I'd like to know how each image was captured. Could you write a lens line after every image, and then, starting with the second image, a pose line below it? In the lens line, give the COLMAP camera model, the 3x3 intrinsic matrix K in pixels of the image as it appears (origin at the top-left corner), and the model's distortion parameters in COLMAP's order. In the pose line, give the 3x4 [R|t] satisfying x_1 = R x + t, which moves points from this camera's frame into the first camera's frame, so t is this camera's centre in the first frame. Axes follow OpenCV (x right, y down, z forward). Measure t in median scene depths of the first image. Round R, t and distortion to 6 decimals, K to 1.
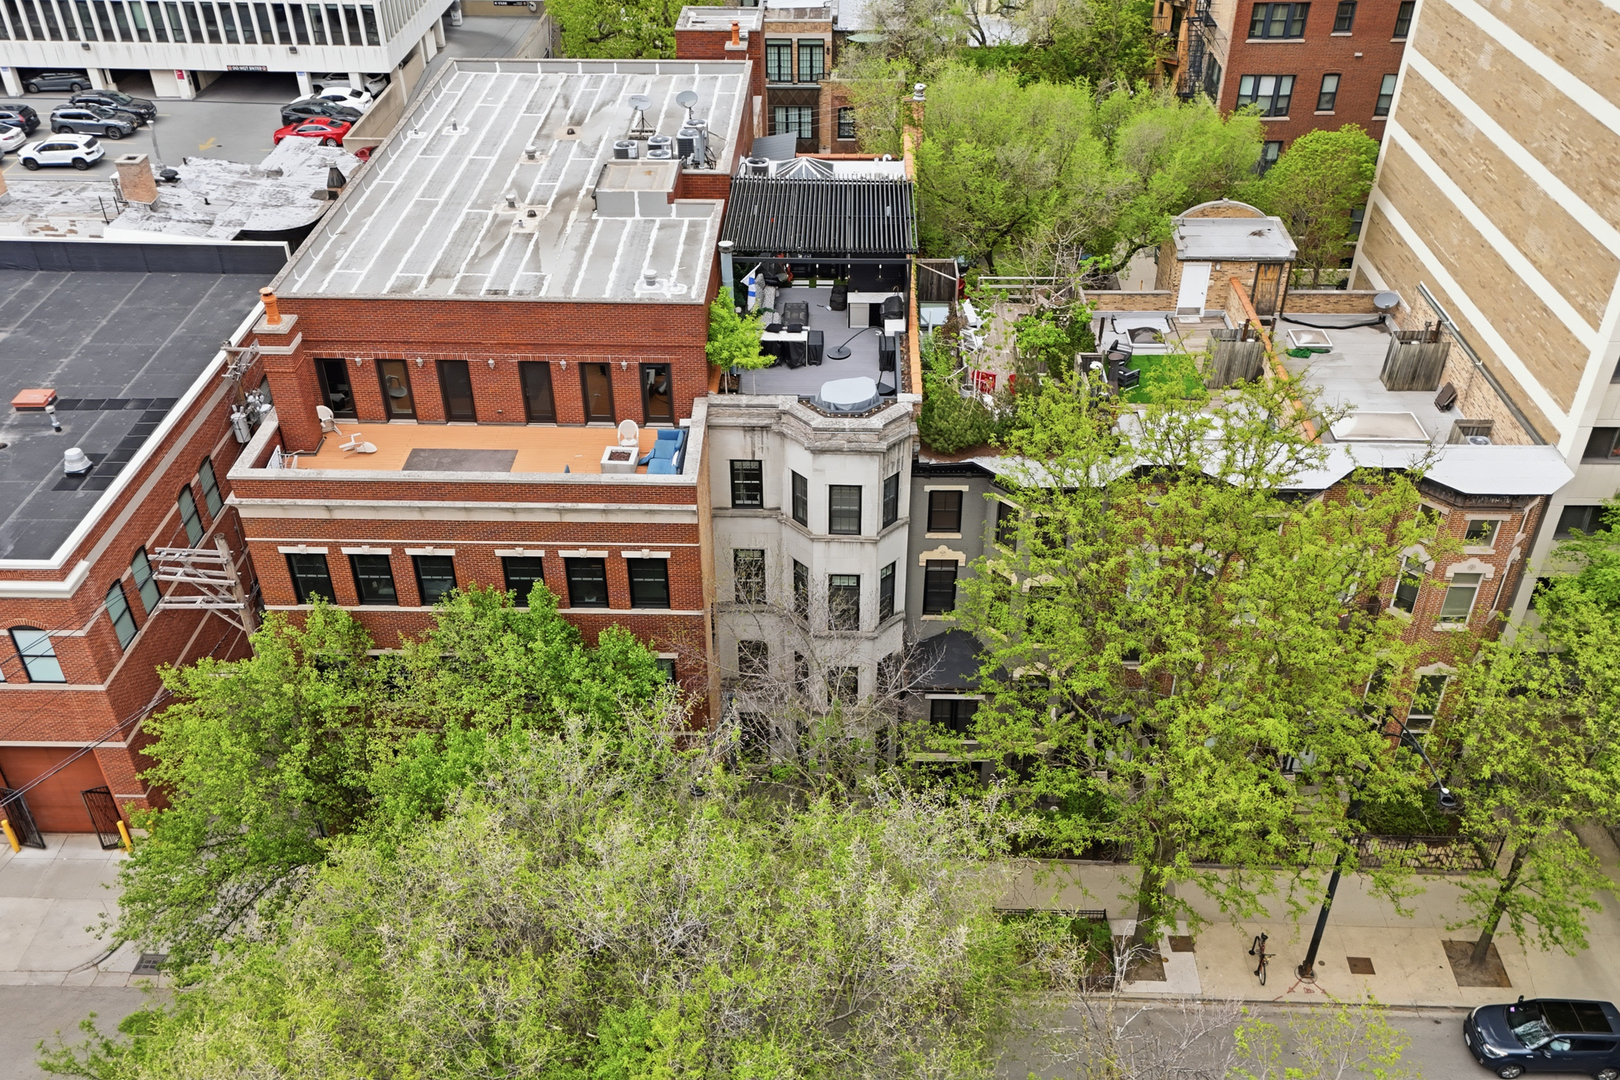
lens RADIAL K [[1413.6, 0, 811.7], [0, 1413.6, 540.5], [0, 0, 1]] dist [0.049715, 0.008560]
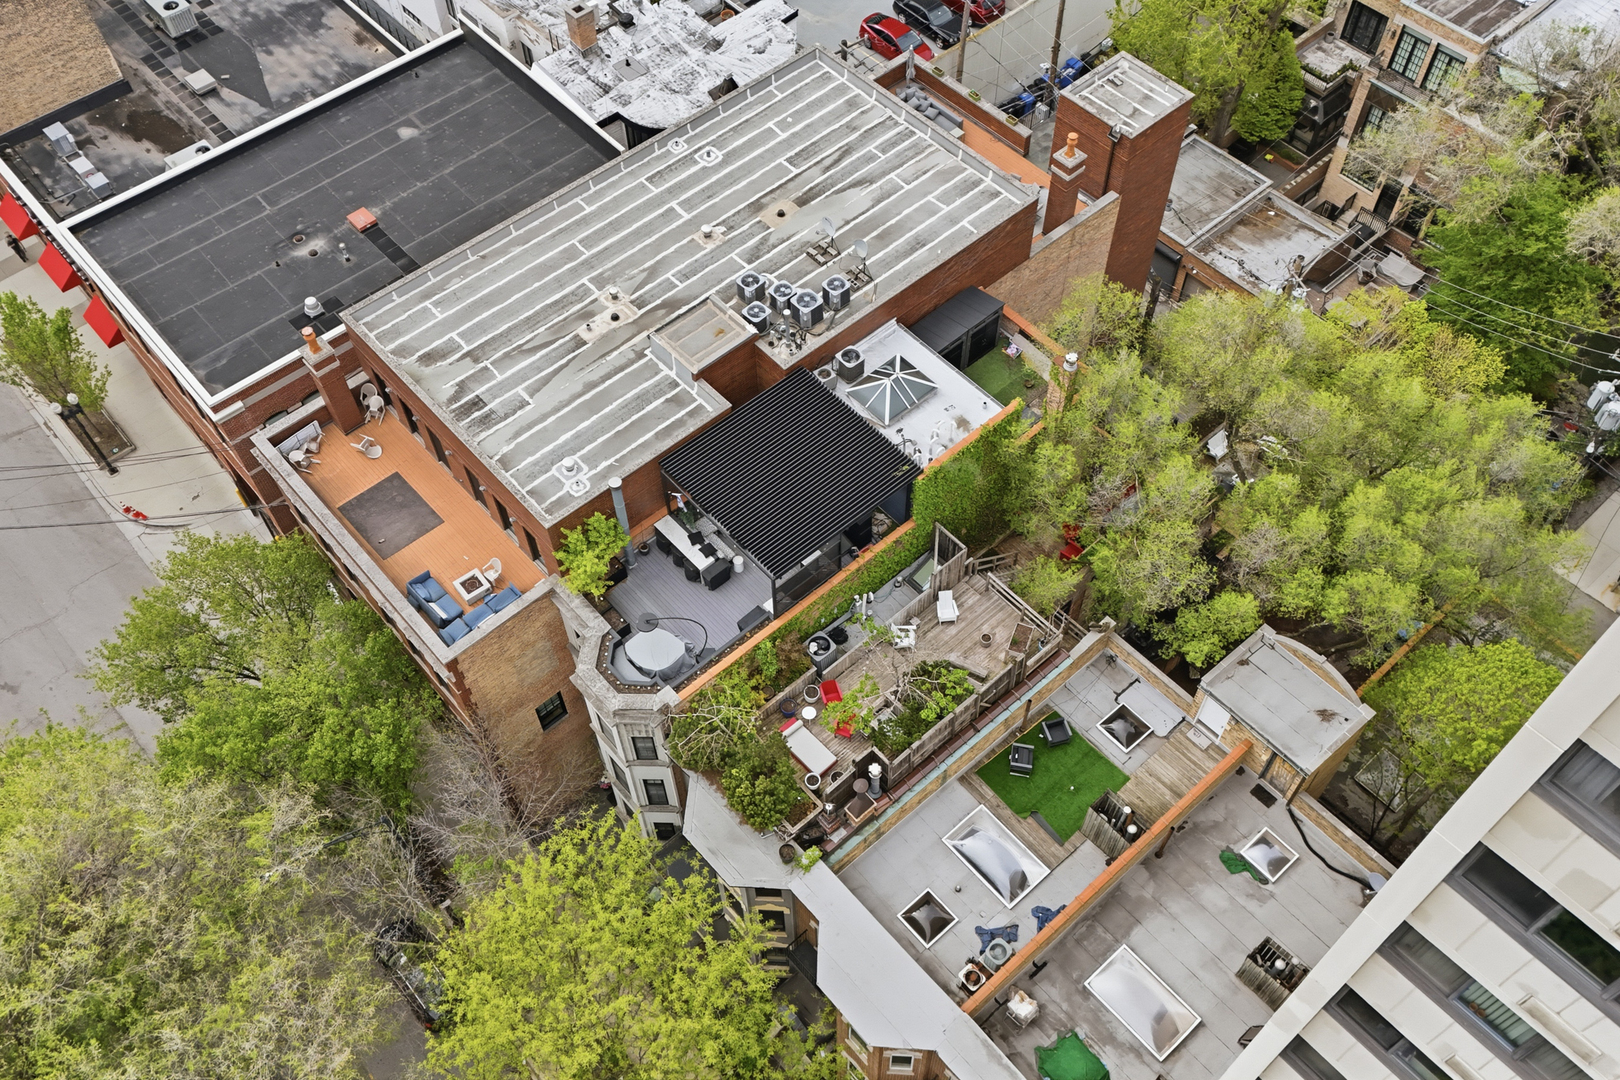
lens RADIAL K [[1413.6, 0, 809.2], [0, 1413.6, 538.8], [0, 0, 1]] dist [0.049715, 0.008560]
pose [[0.680494, 0.599514, -0.421320, 0.415337], [-0.408011, 0.787613, 0.461728, -0.584665], [0.608649, -0.142299, 0.780575, 0.186777]]
